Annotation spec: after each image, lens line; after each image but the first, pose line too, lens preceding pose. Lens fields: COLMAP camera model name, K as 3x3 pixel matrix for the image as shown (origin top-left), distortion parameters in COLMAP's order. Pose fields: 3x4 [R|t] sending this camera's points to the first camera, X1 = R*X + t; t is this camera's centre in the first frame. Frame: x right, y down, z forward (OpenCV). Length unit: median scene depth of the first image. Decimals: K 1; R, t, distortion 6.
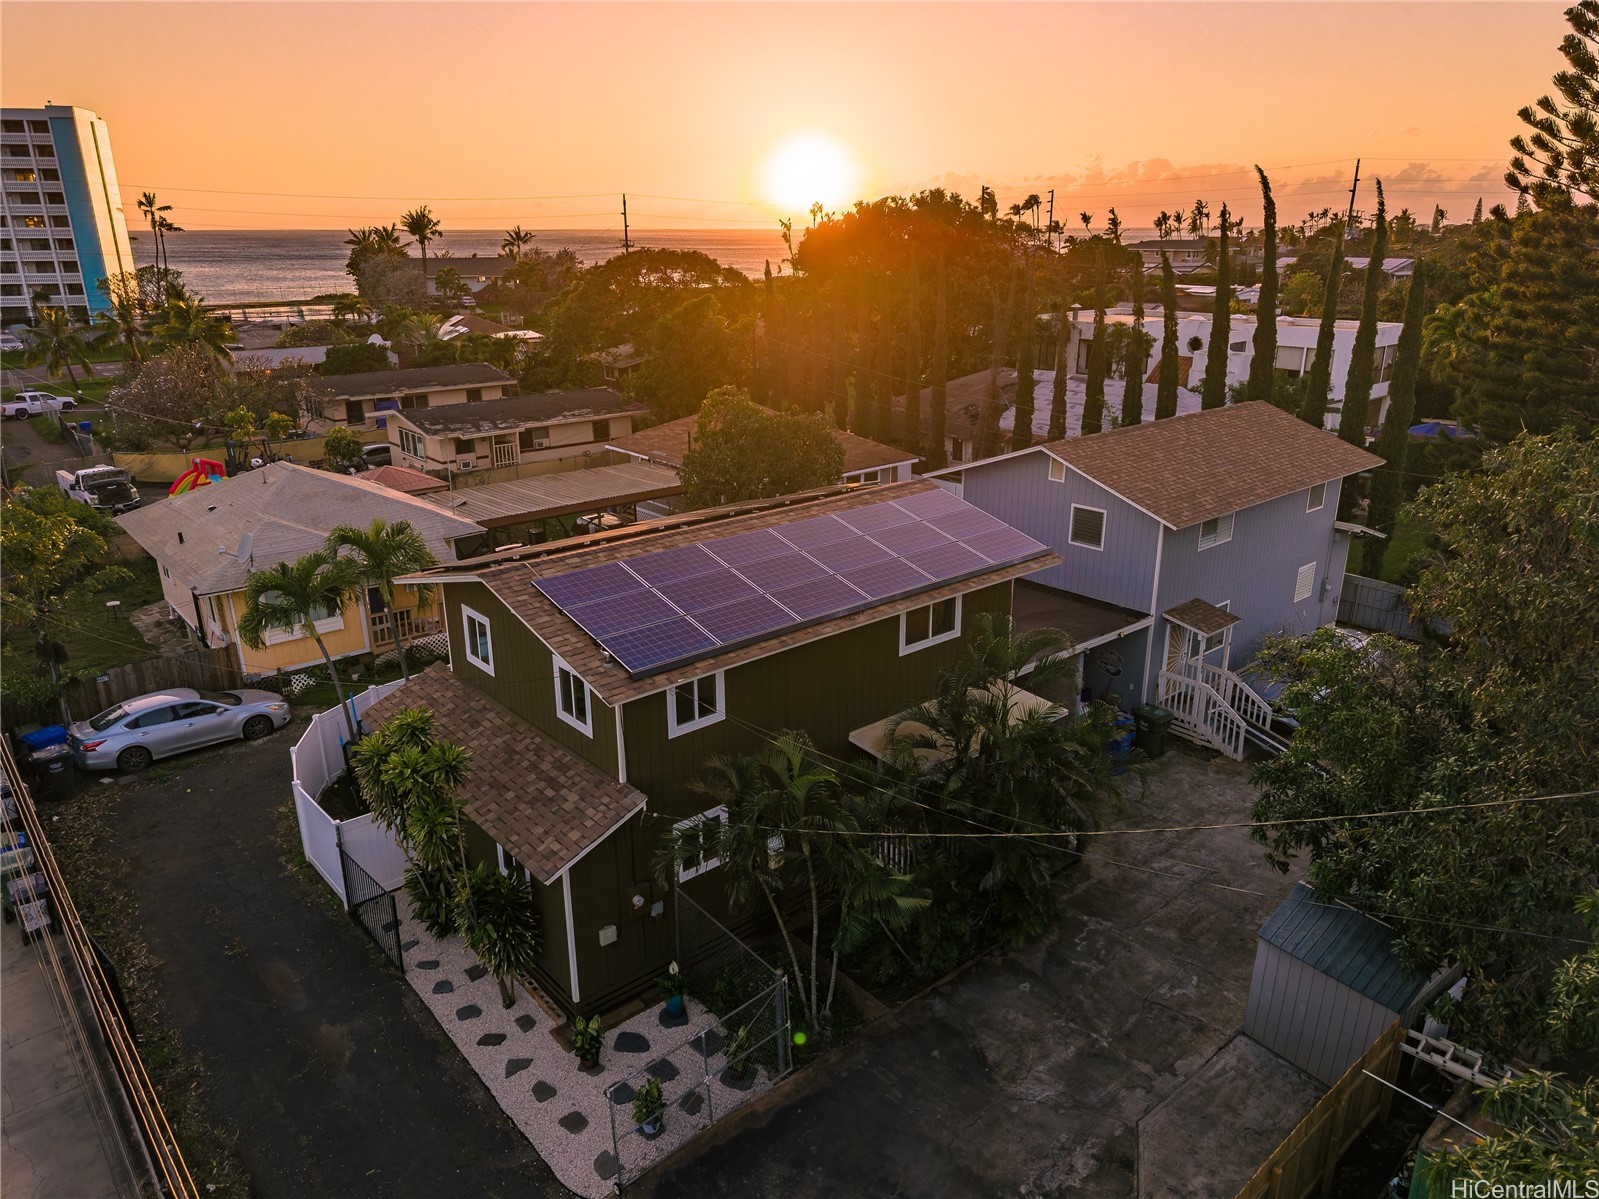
lens RADIAL K [[1100.3, 0, 791.5], [0, 1100.3, 601.5], [0, 0, 1]] dist [-0.000048, 0.002378]
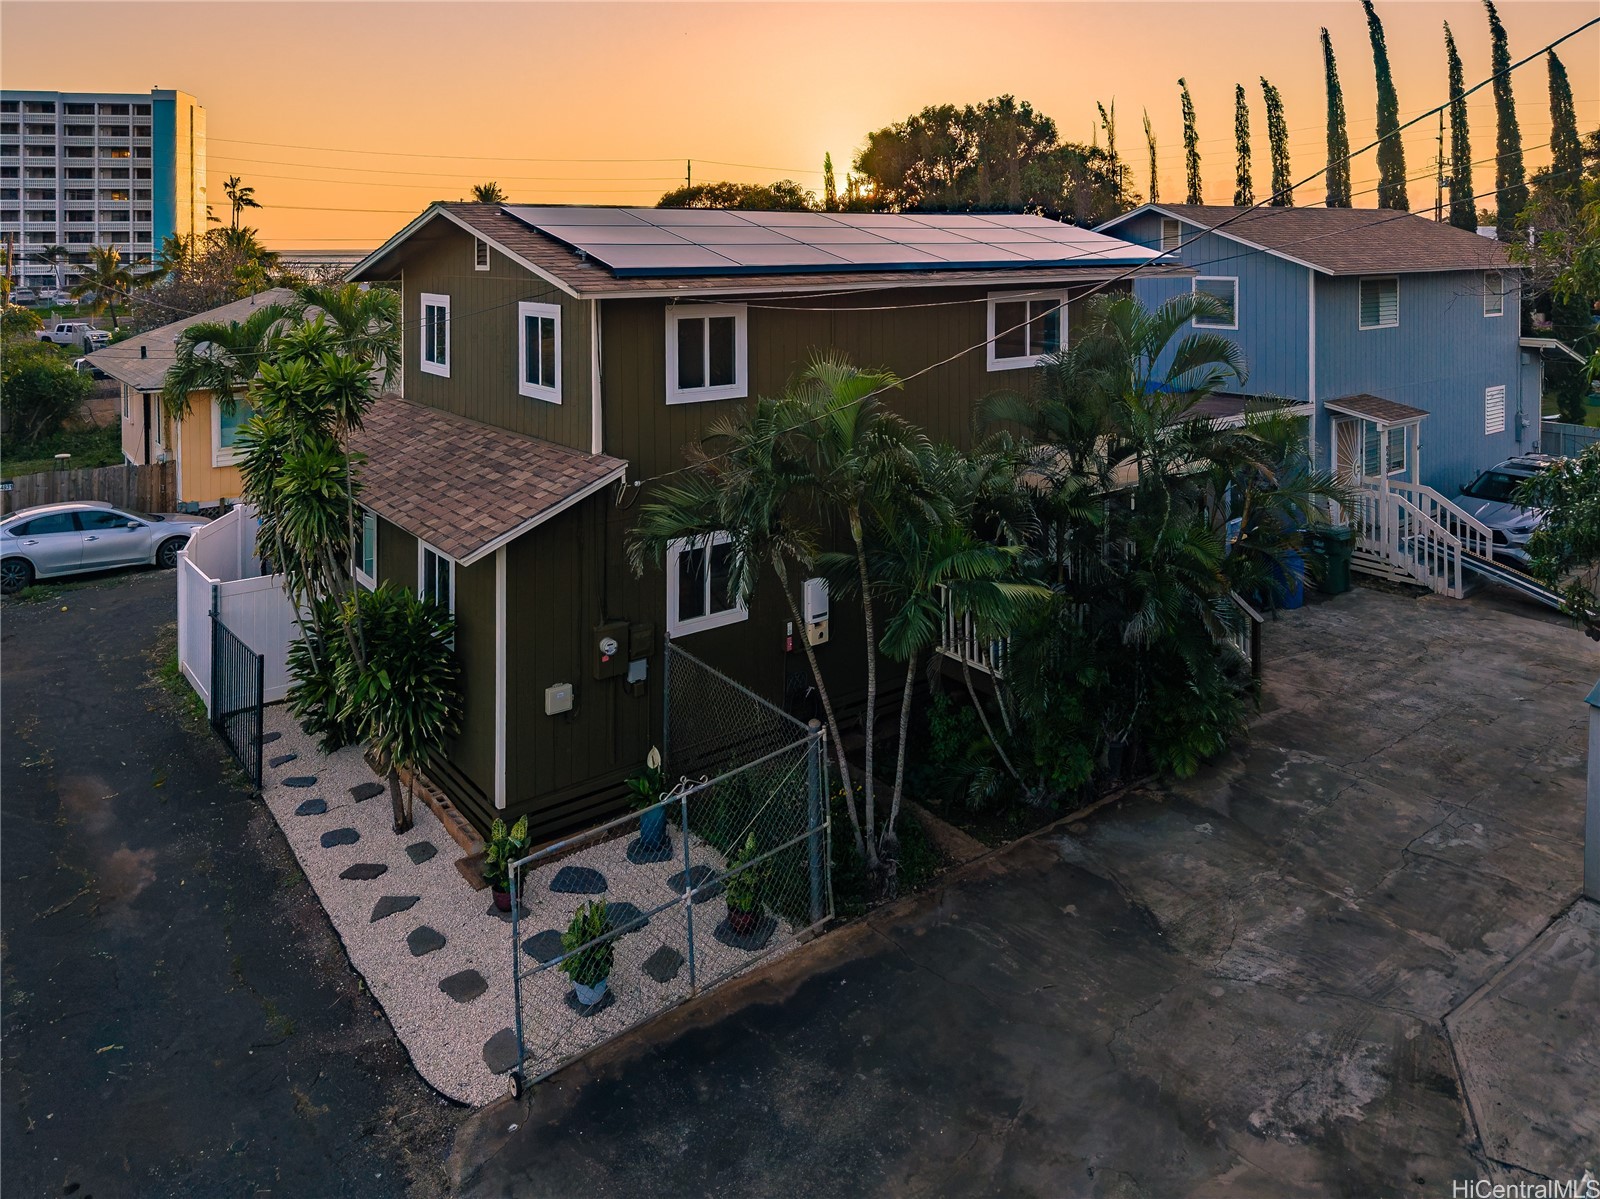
lens RADIAL K [[974.9, 0, 812.3], [0, 974.9, 598.3], [0, 0, 1]] dist [0.008016, -0.008332]
pose [[0.998362, 0.004836, -0.057011, 0.018549], [-0.022959, 0.946542, -0.321764, 0.422914], [0.052407, 0.322546, 0.945102, 0.425881]]
